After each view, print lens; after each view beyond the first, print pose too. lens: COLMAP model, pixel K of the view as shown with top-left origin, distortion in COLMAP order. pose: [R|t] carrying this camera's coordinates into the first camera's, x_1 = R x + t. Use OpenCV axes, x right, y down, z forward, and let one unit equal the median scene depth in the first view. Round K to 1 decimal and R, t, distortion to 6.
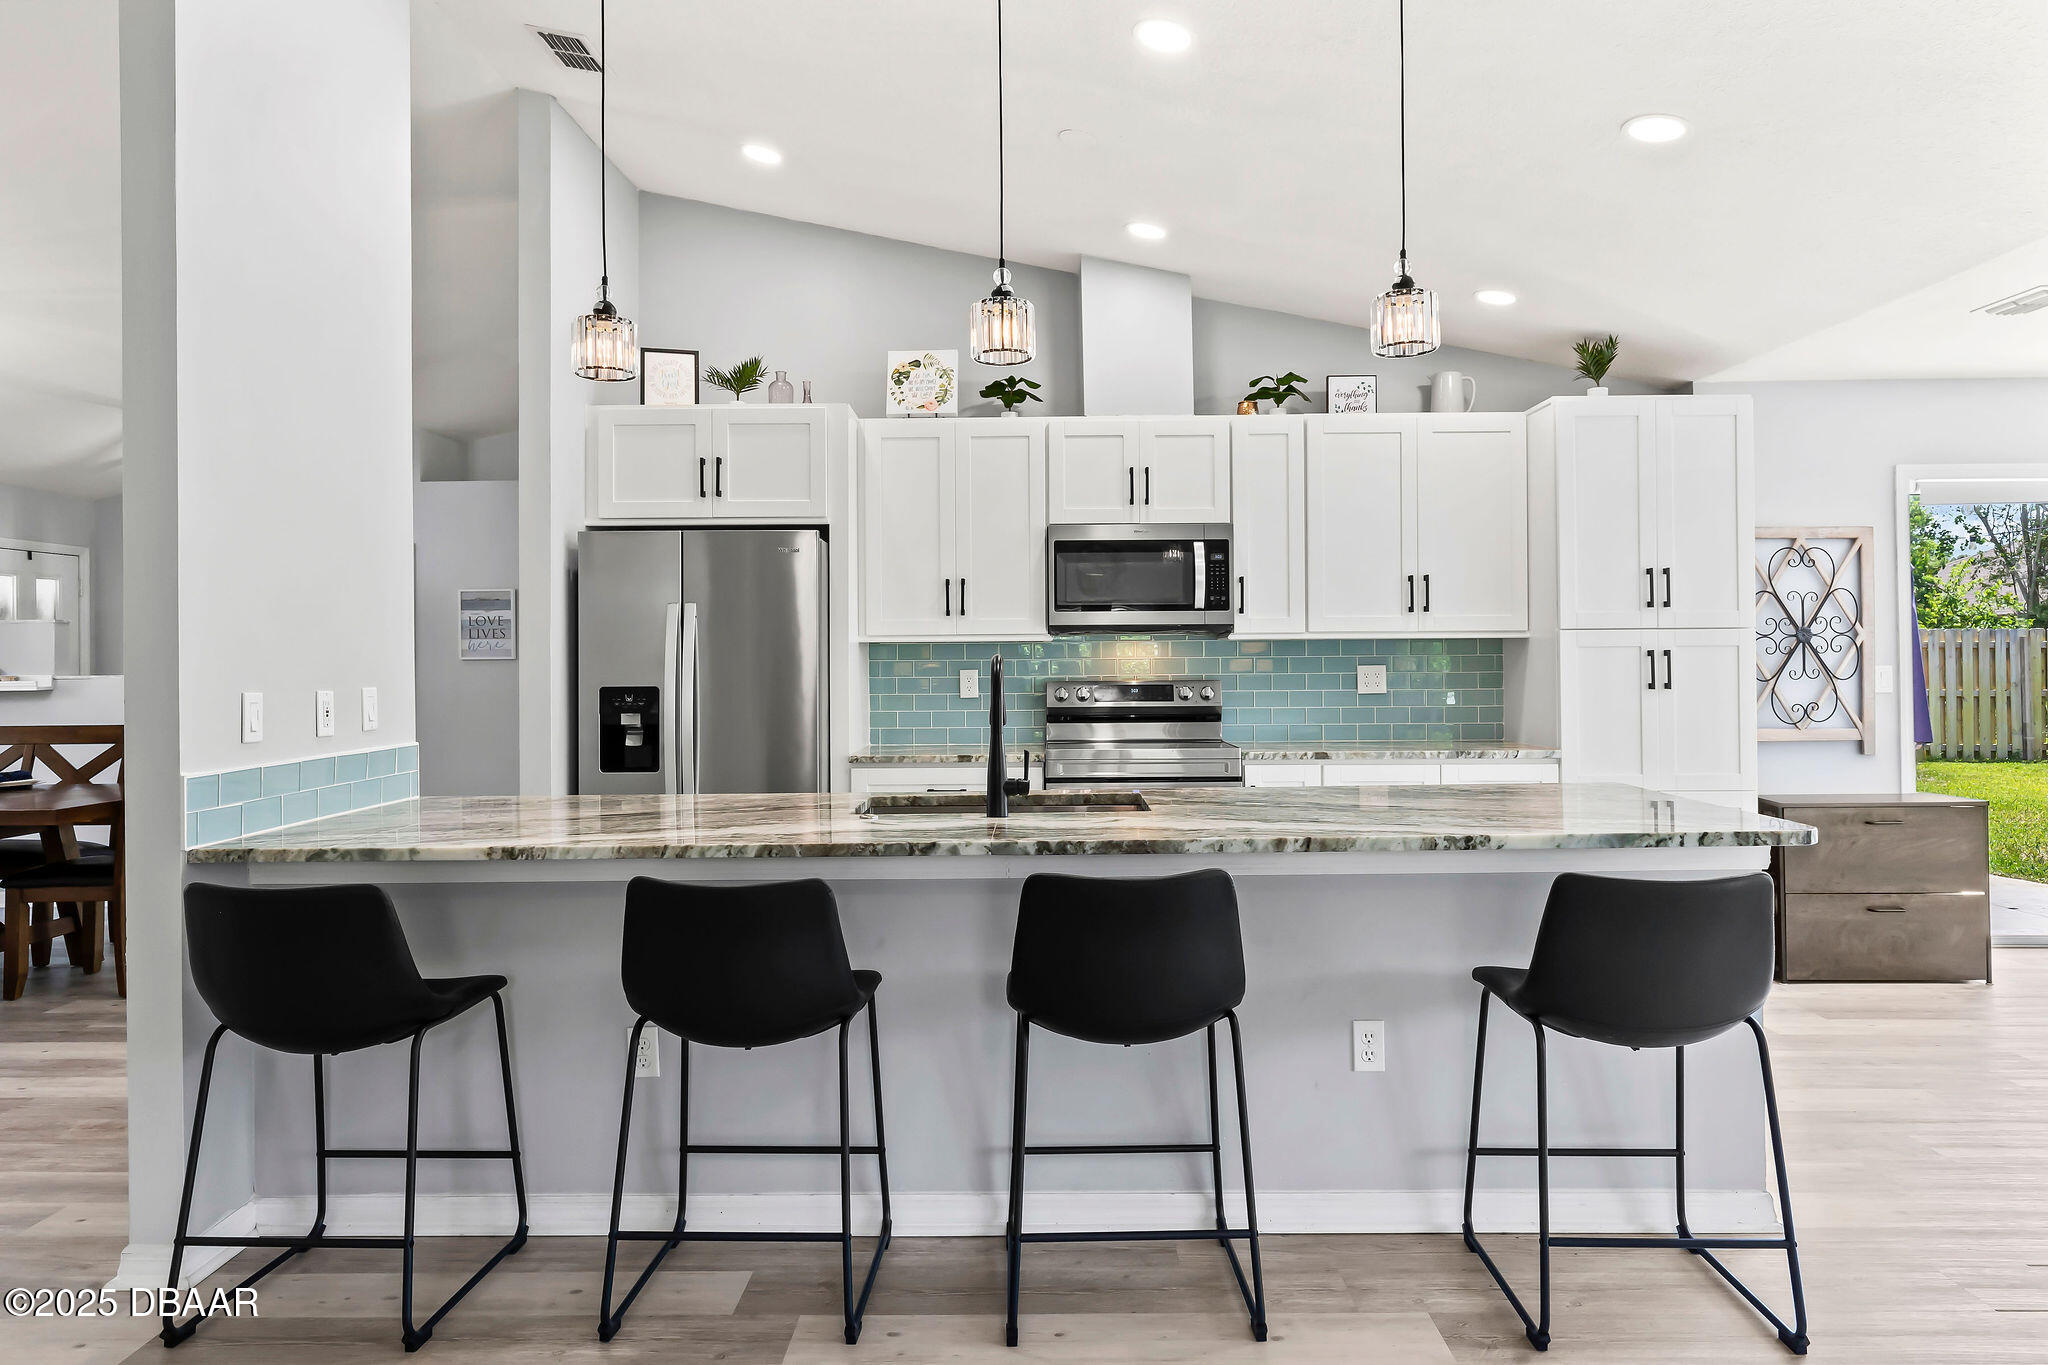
lens RADIAL K [[1283.6, 0, 1032.0], [0, 1283.6, 647.9], [0, 0, 1]] dist [-0.001447, 0.004207]
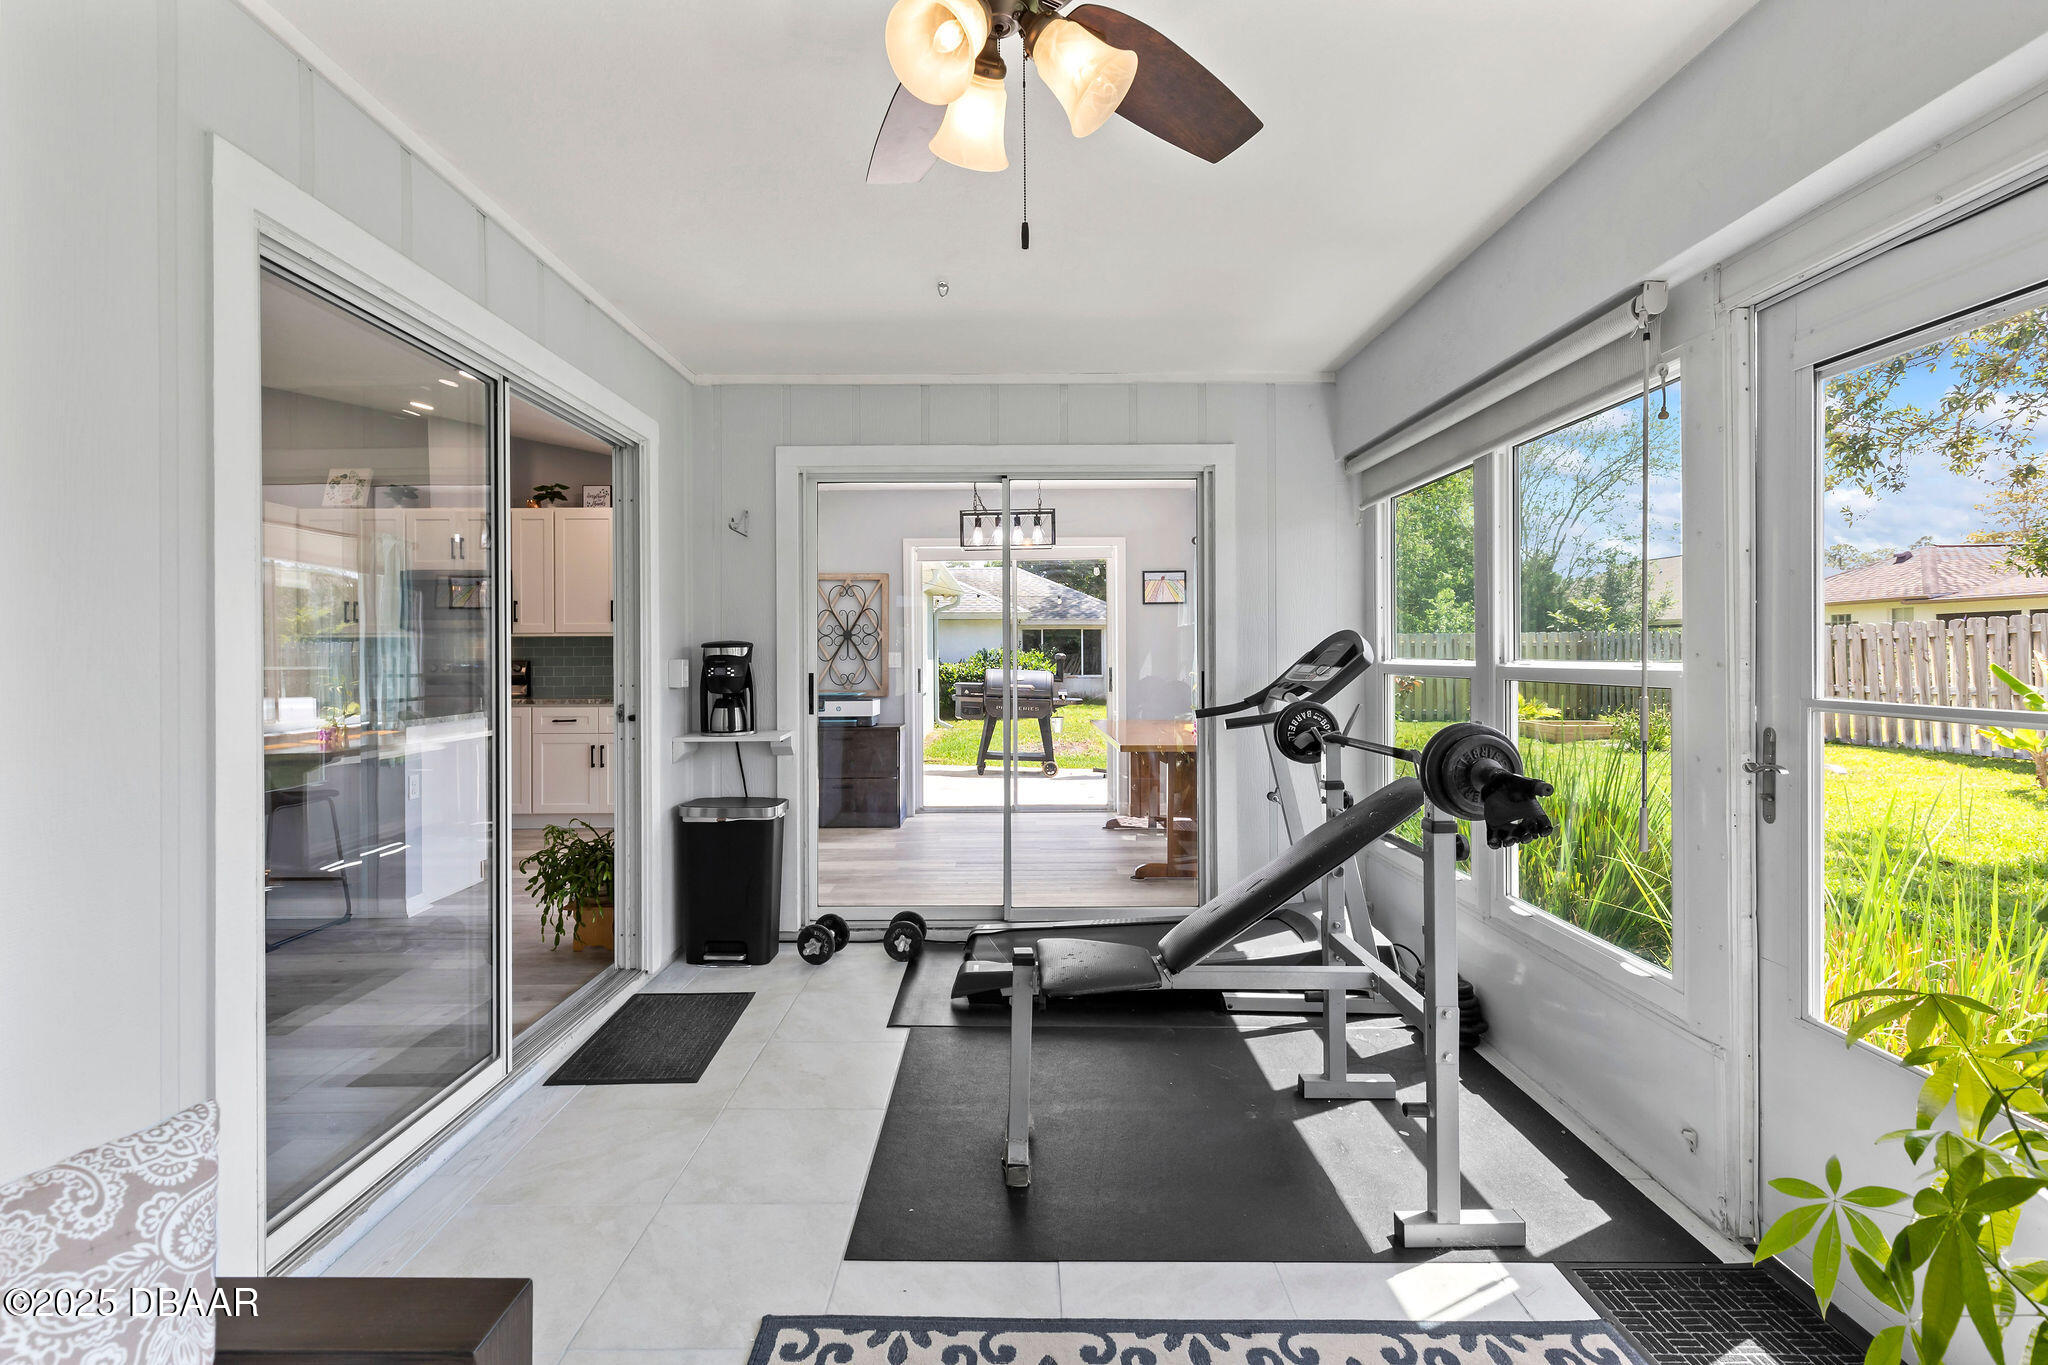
lens RADIAL K [[927.5, 0, 1001.9], [0, 927.5, 639.4], [0, 0, 1]] dist [0.003533, 0.001141]
pose [[0.999890, 0.003807, 0.014337, 0.837145], [-0.003704, 0.999967, -0.007183, 0.003949], [-0.014364, 0.007129, 0.999871, -0.285149]]
